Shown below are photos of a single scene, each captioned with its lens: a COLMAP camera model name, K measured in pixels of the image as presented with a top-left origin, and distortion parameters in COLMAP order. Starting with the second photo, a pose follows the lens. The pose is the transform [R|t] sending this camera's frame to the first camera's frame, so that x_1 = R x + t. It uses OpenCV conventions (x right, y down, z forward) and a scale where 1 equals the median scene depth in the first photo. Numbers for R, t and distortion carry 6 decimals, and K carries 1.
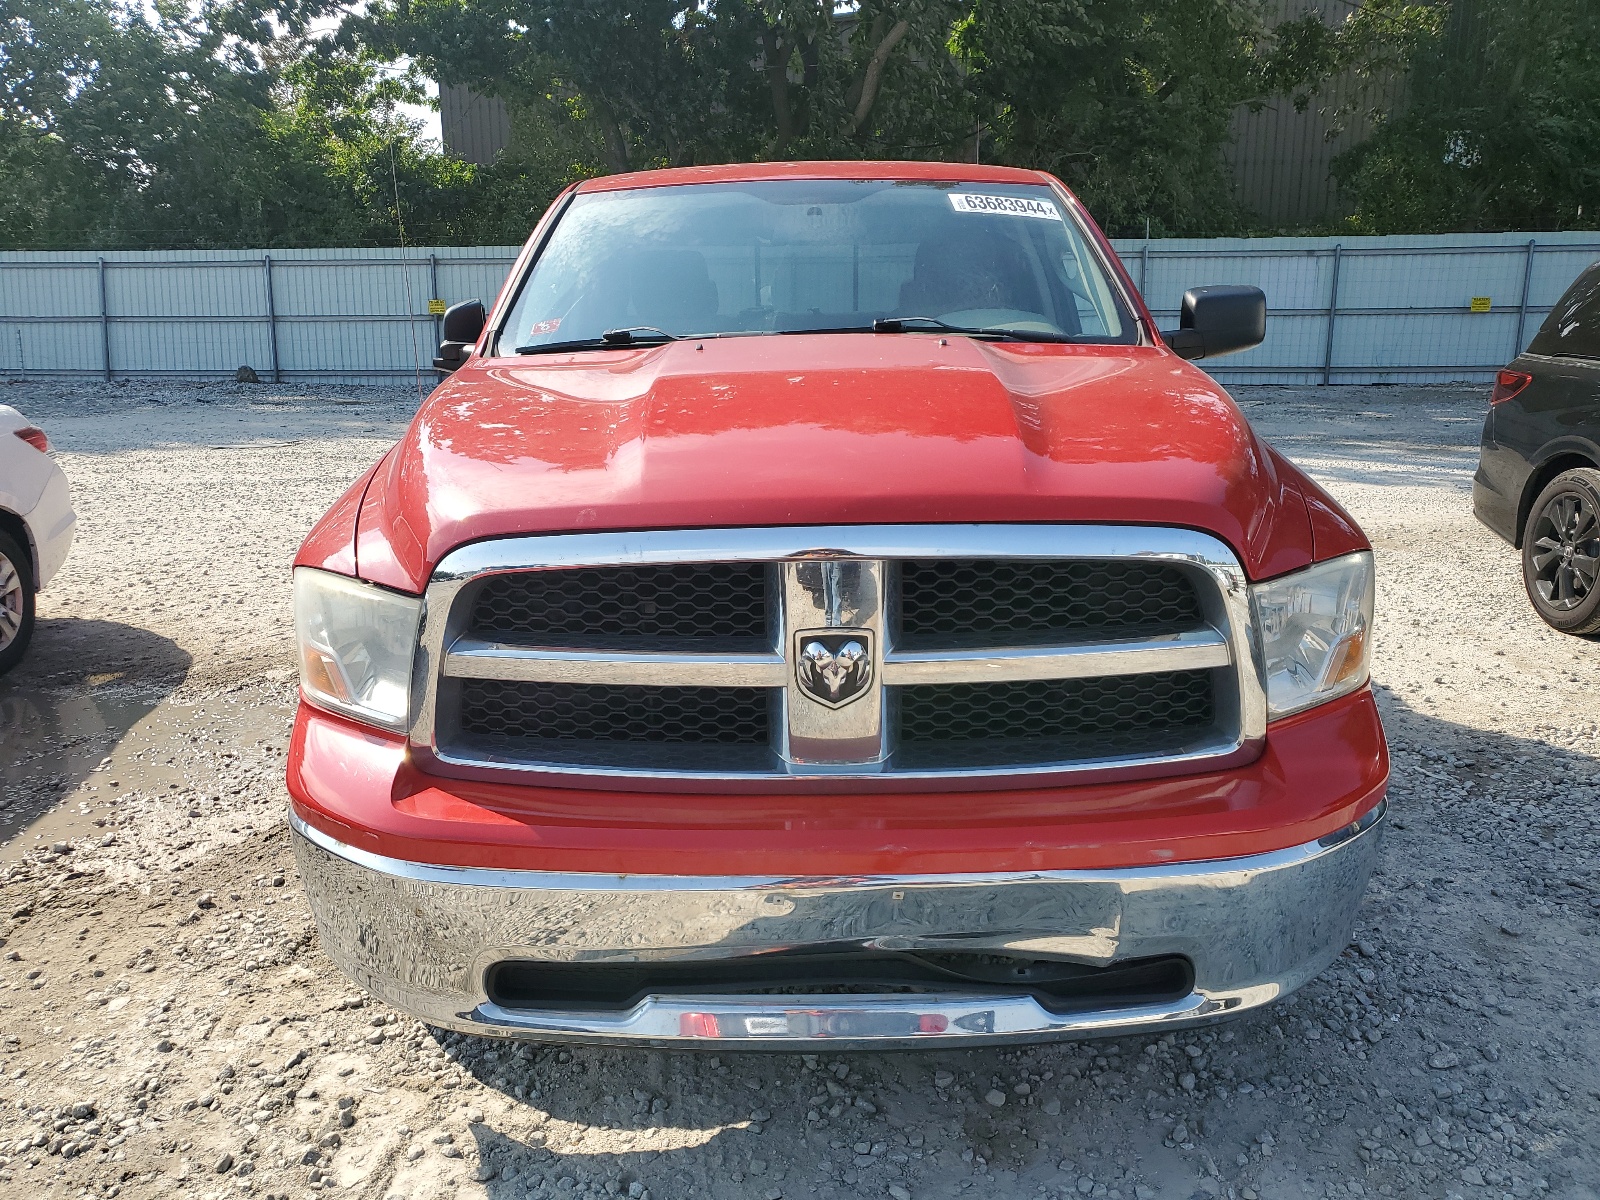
lens RADIAL K [[1268.0, 0, 802.3], [0, 1268.0, 602.0], [0, 0, 1]] dist [0.014775, 0.011435]
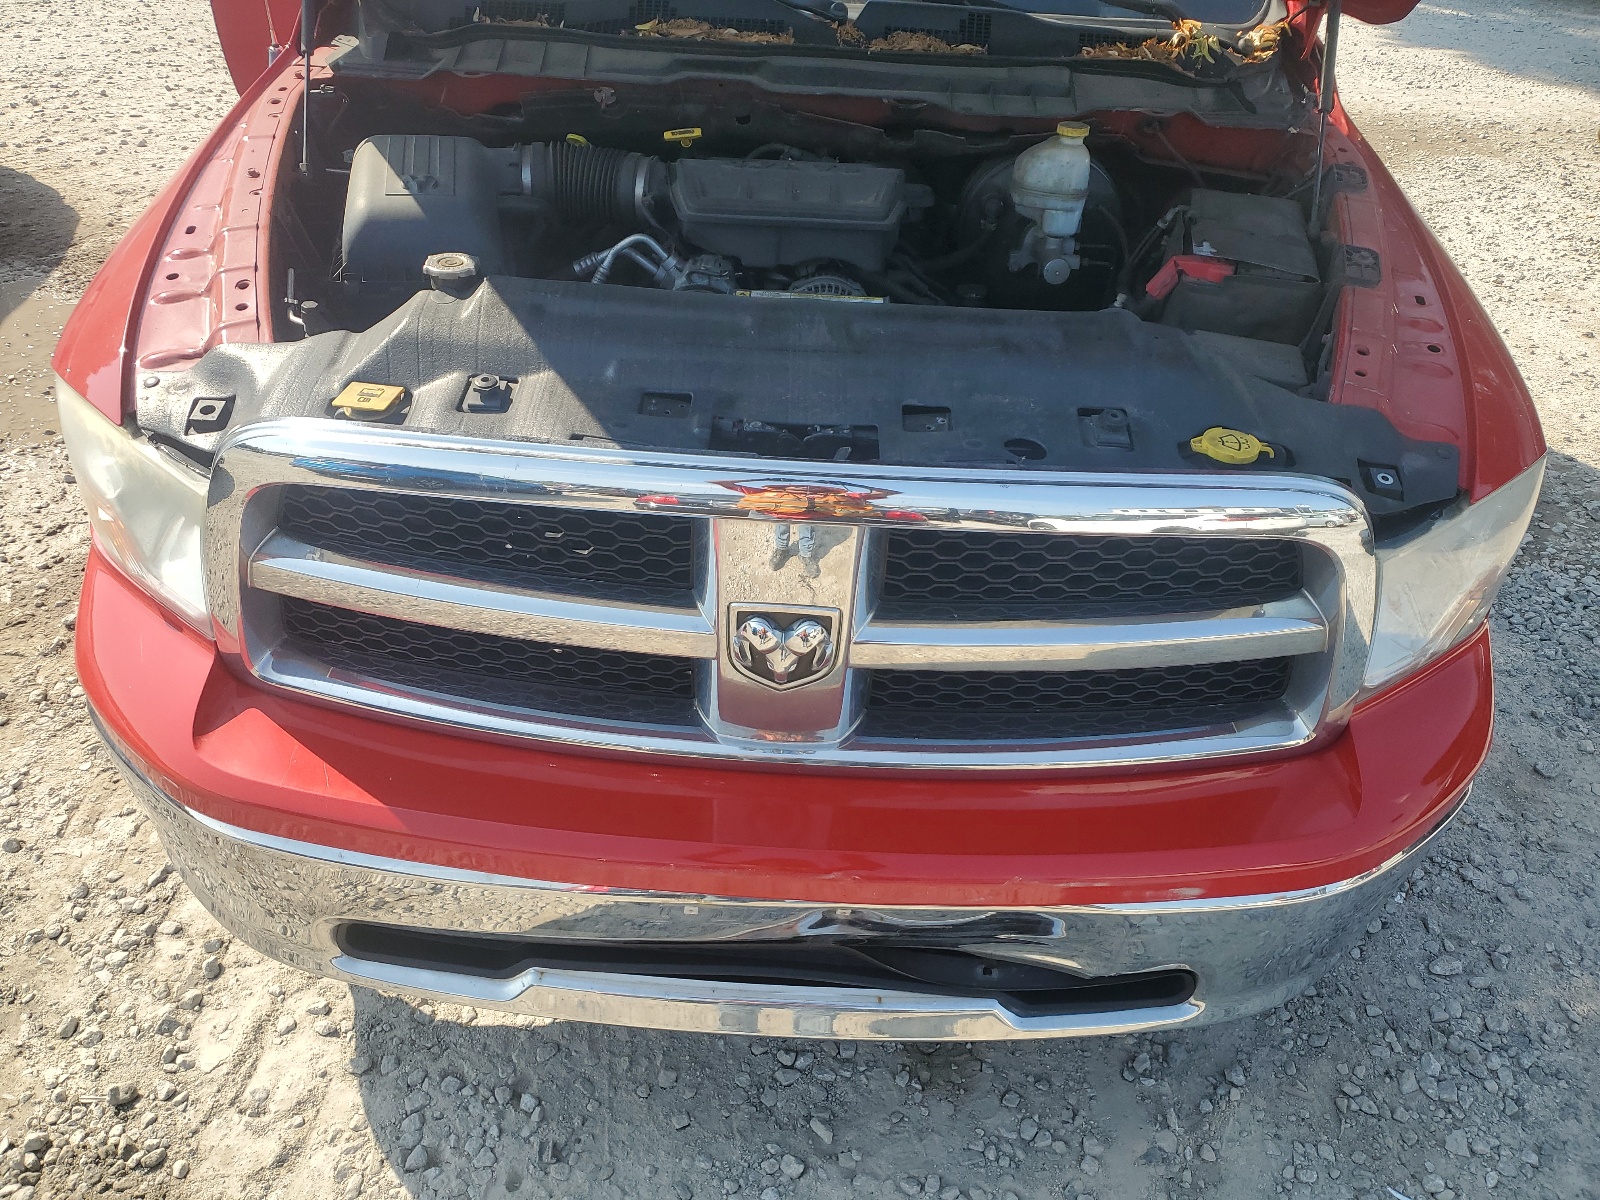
lens RADIAL K [[1268.0, 0, 791.9], [0, 1268.0, 598.6], [0, 0, 1]] dist [0.014775, 0.011435]
pose [[0.997210, 0.073680, 0.011977, 0.015825], [-0.072856, 0.925752, 0.371045, -0.191824], [0.016250, -0.370883, 0.928538, 0.275927]]
